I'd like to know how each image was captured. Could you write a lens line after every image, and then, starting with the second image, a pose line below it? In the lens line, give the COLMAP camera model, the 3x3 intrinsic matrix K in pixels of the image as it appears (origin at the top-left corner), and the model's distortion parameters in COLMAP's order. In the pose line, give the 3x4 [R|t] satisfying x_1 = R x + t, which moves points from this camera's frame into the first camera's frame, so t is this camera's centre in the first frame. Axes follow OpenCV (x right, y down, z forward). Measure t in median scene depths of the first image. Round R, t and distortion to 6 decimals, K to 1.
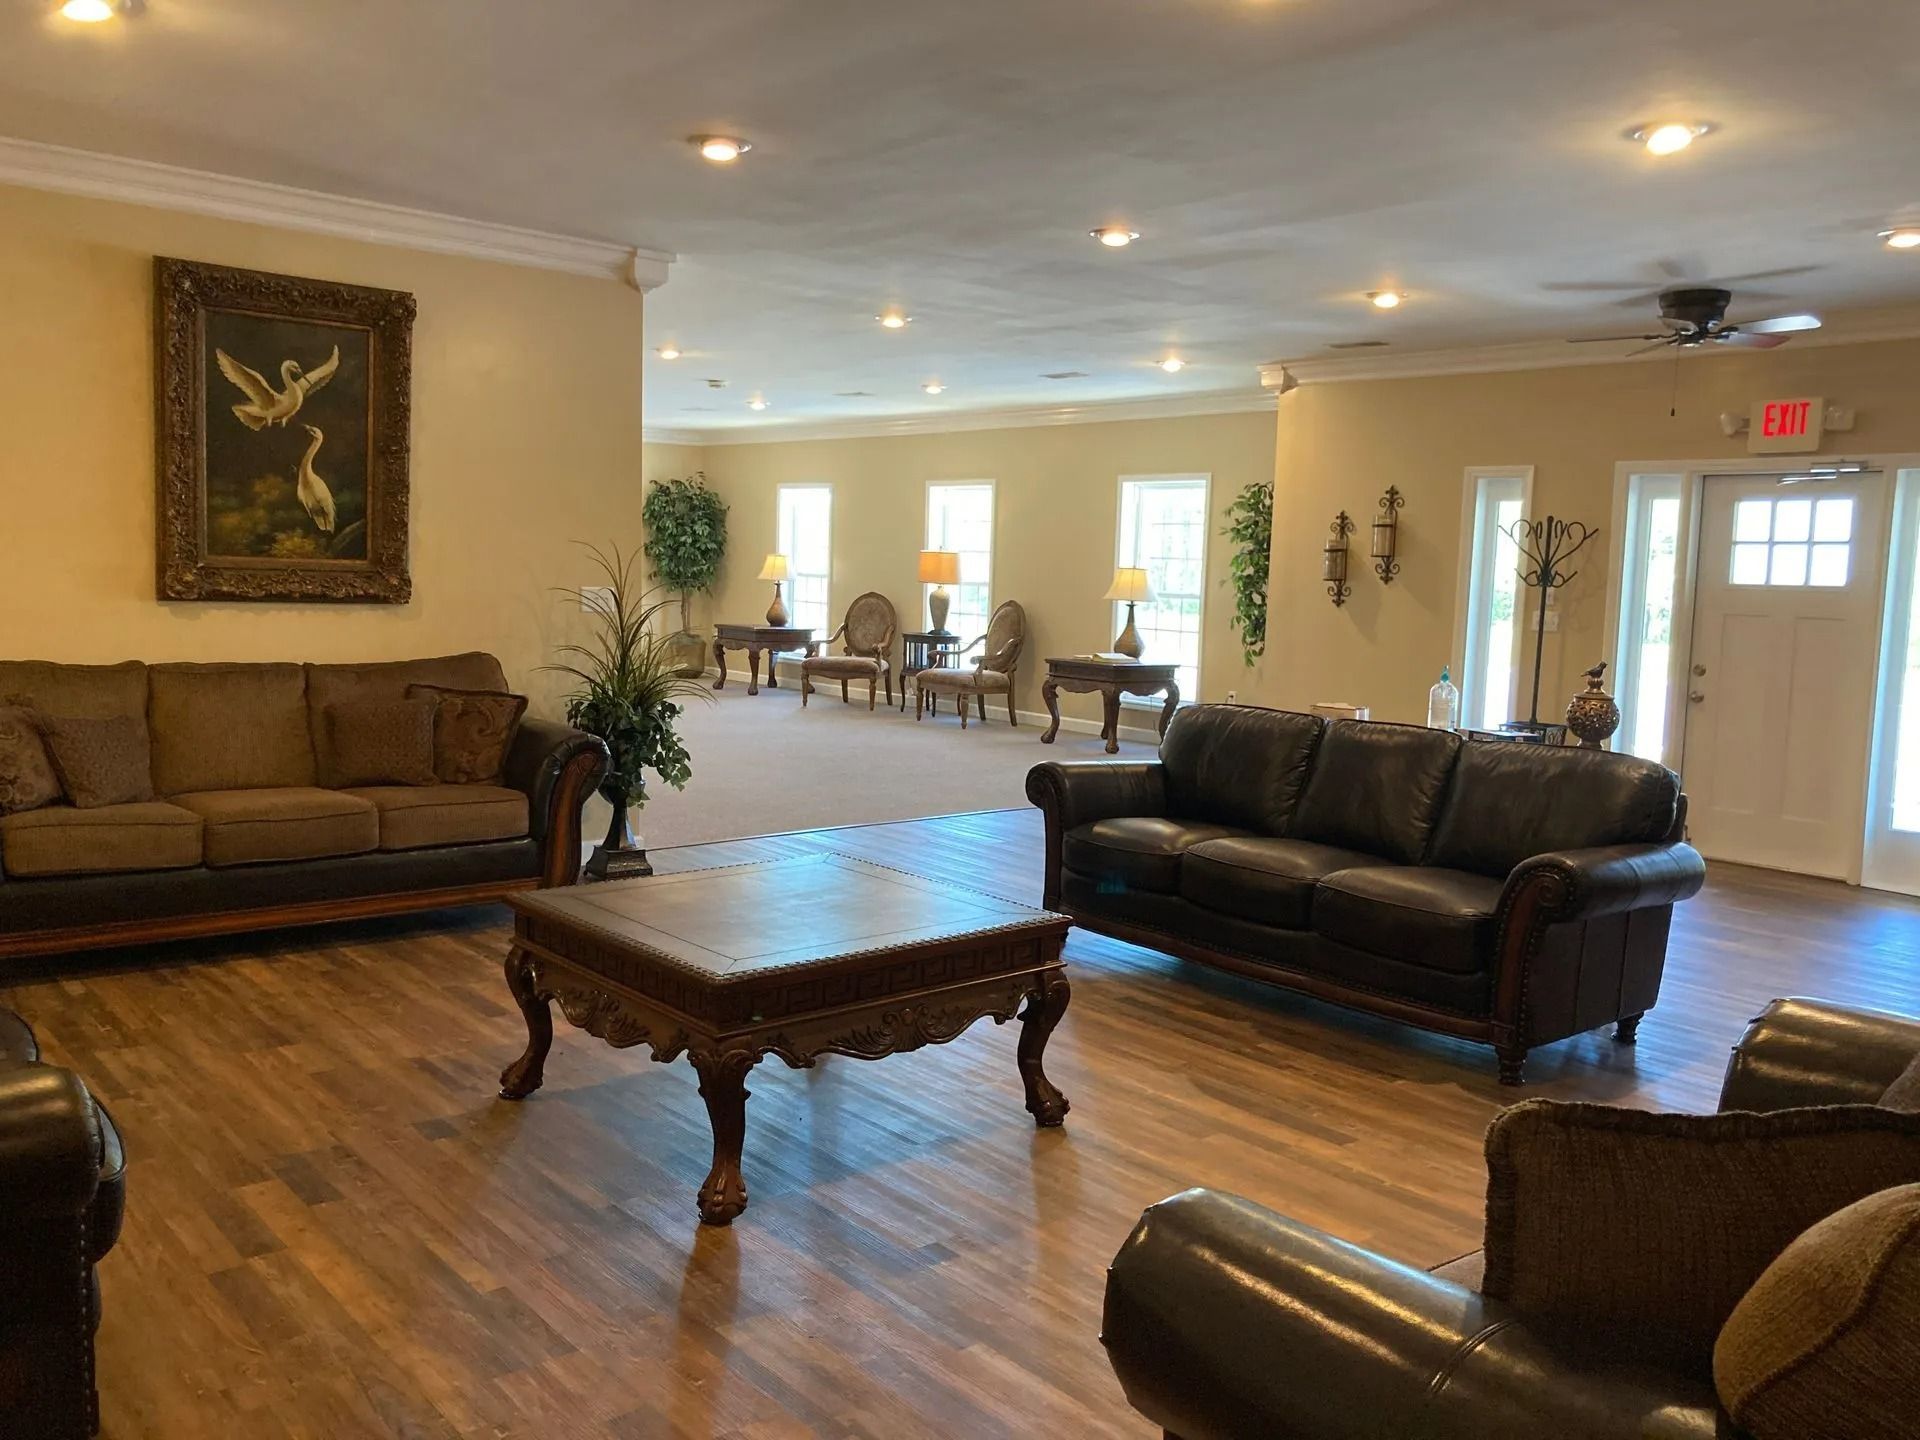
lens RADIAL K [[1561.3, 0, 960.0], [0, 1561.3, 720.0], [0, 0, 1]] dist [0.227913, -0.001178]
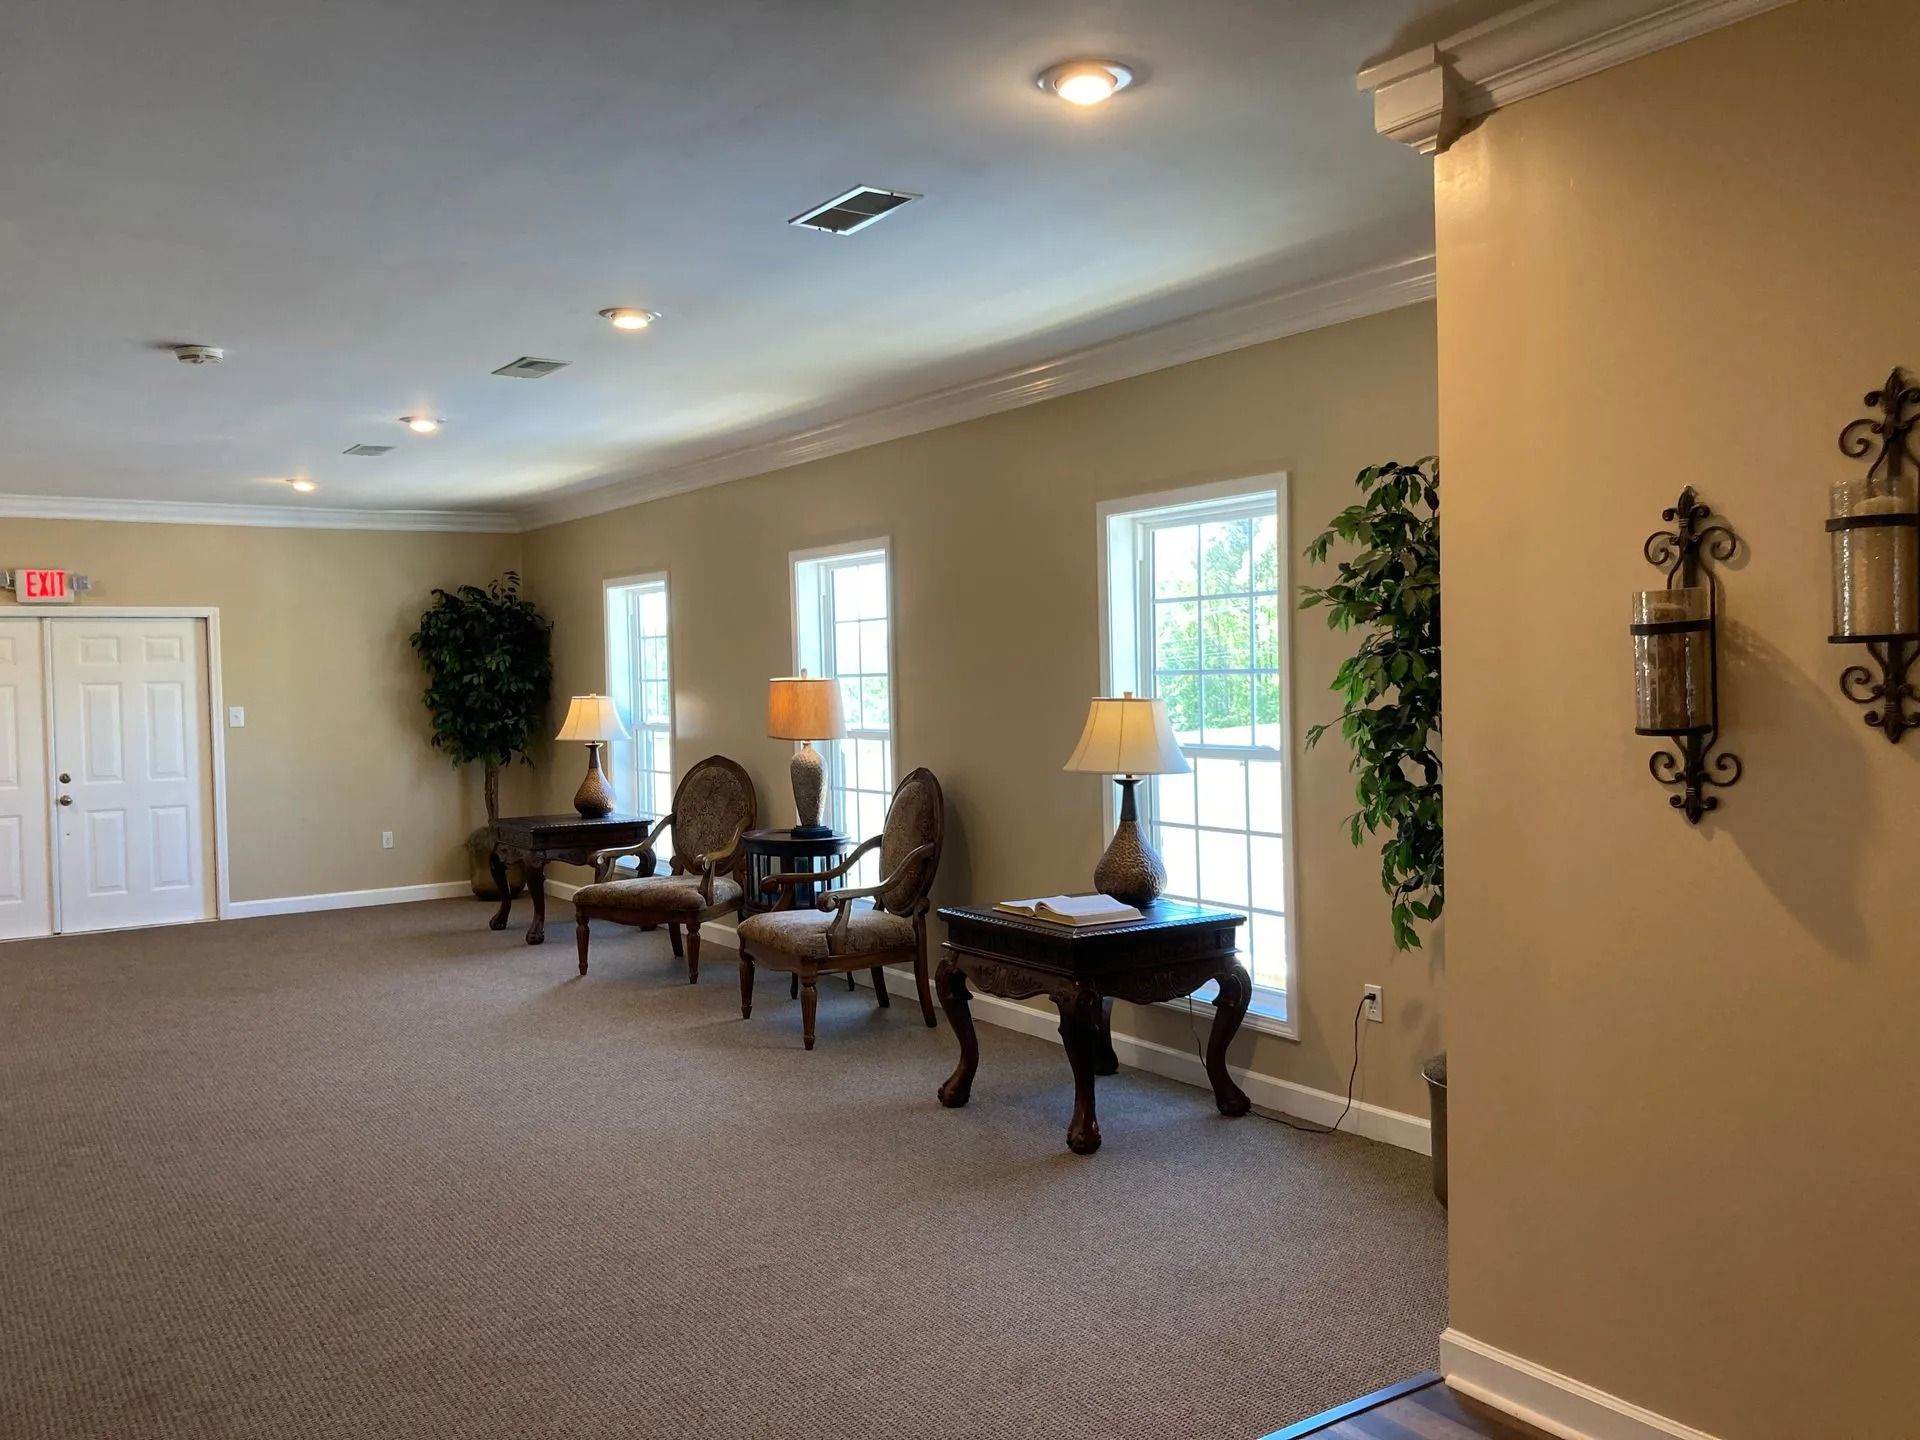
lens RADIAL K [[1562.9, 0, 960.0], [0, 1562.9, 720.0], [0, 0, 1]] dist [0.120114, -0.004718]
pose [[0.992871, -0.052436, -0.107042, 0.107511], [0.044441, 0.996136, -0.075755, -0.057438], [0.110600, 0.070458, 0.991364, 0.541400]]
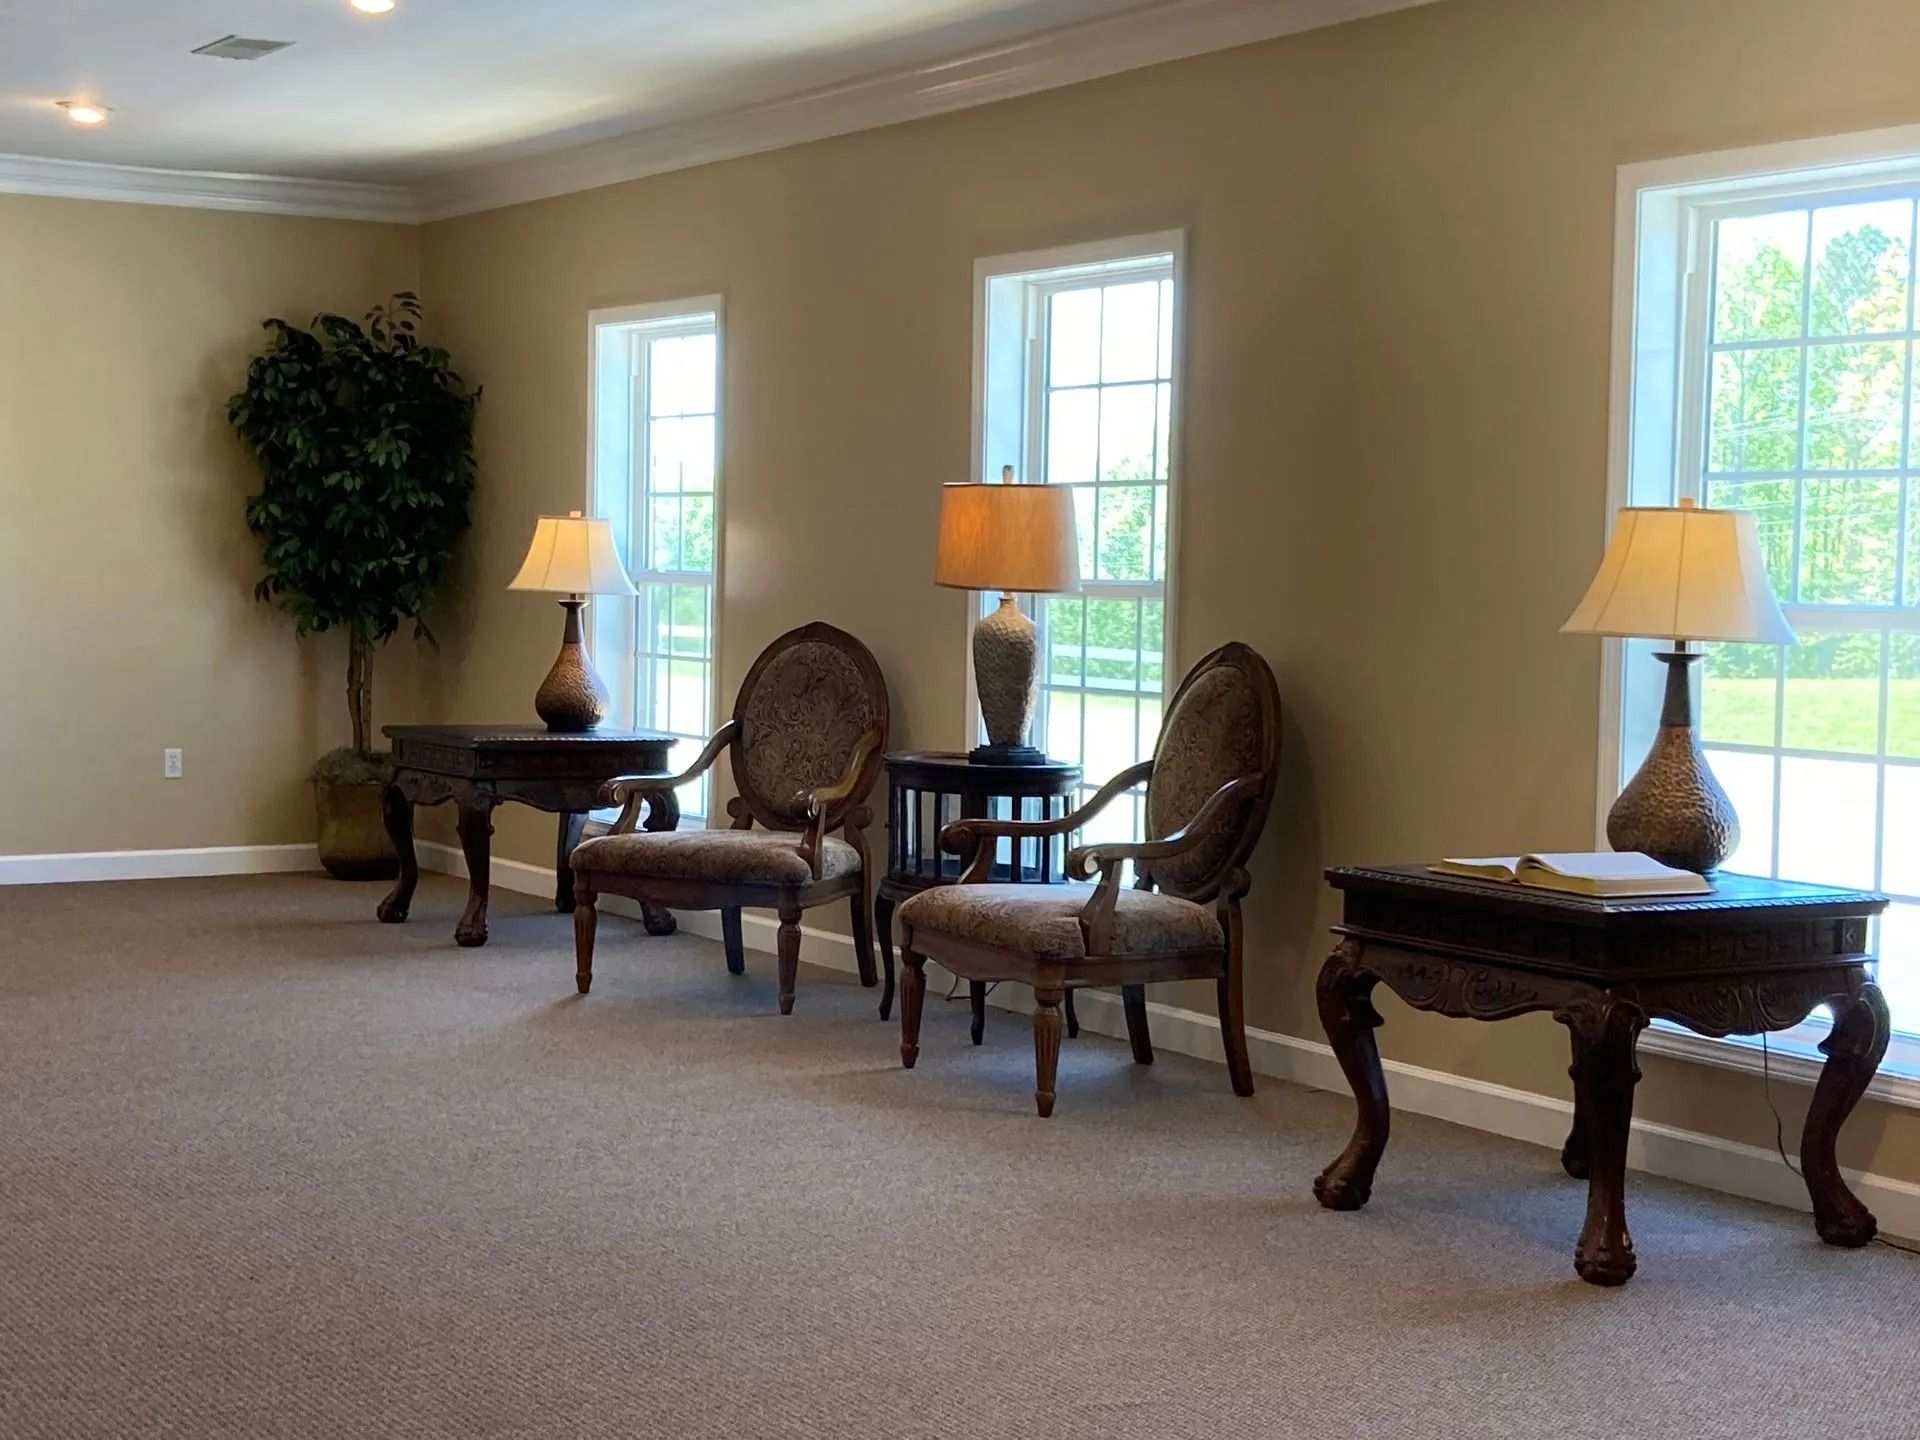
lens RADIAL K [[2908.8, 0, 960.0], [0, 2908.8, 720.0], [0, 0, 1]] dist [0.131369, -0.006998]
pose [[0.992288, -0.007110, -0.123750, 0.052226], [0.000463, 0.998559, -0.053660, -0.036947], [0.123953, 0.053189, 0.990861, 0.509124]]
